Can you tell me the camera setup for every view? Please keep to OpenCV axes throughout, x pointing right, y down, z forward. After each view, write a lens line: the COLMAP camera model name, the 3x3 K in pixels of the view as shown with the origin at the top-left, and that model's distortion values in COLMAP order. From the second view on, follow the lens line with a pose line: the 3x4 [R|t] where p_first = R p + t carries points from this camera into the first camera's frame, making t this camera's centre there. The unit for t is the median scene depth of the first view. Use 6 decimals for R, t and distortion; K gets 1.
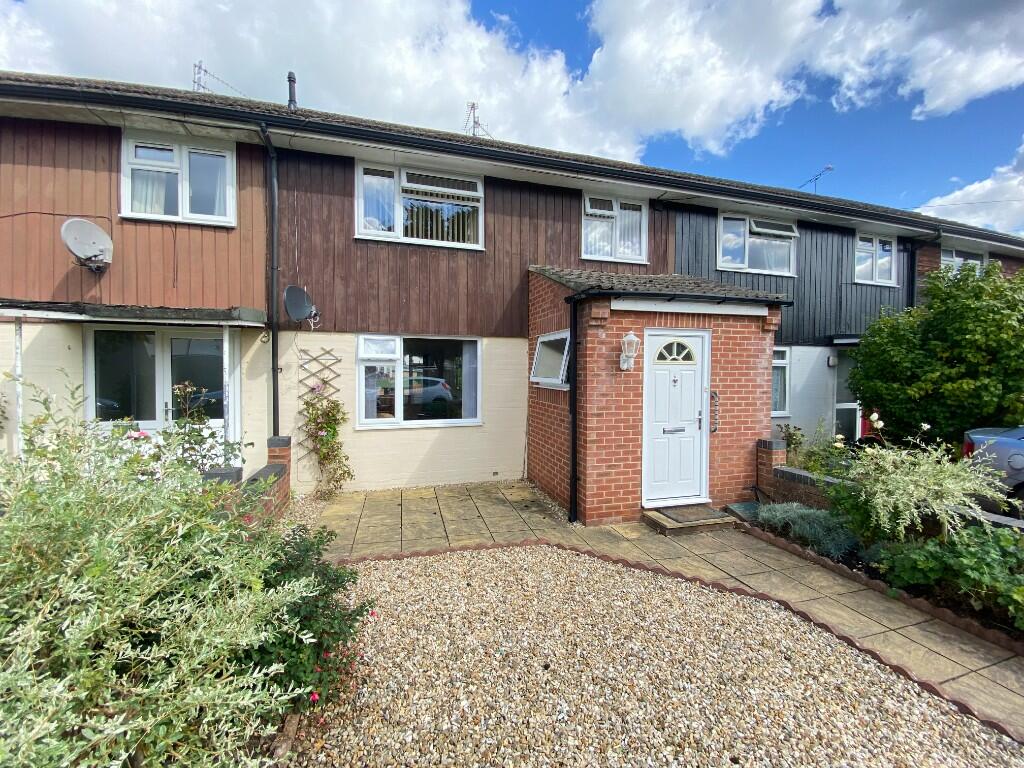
lens RADIAL K [[411.7, 0, 508.7], [0, 411.7, 380.5], [0, 0, 1]] dist [0.001865, -0.015847]
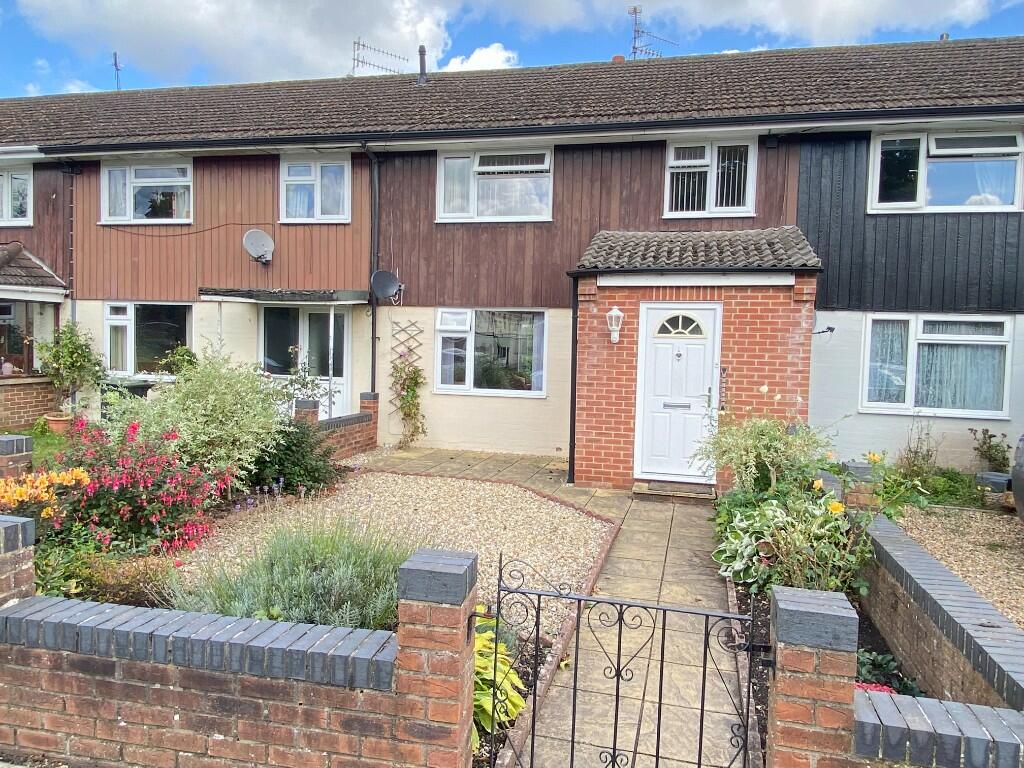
lens RADIAL K [[694.6, 0, 514.8], [0, 694.6, 378.5], [0, 0, 1]] dist [0.002035, -0.000363]
pose [[0.867514, 0.041732, -0.495659, 0.814945], [-0.031510, 0.999084, 0.028968, 0.019121], [0.496413, -0.009512, 0.868034, -0.572562]]
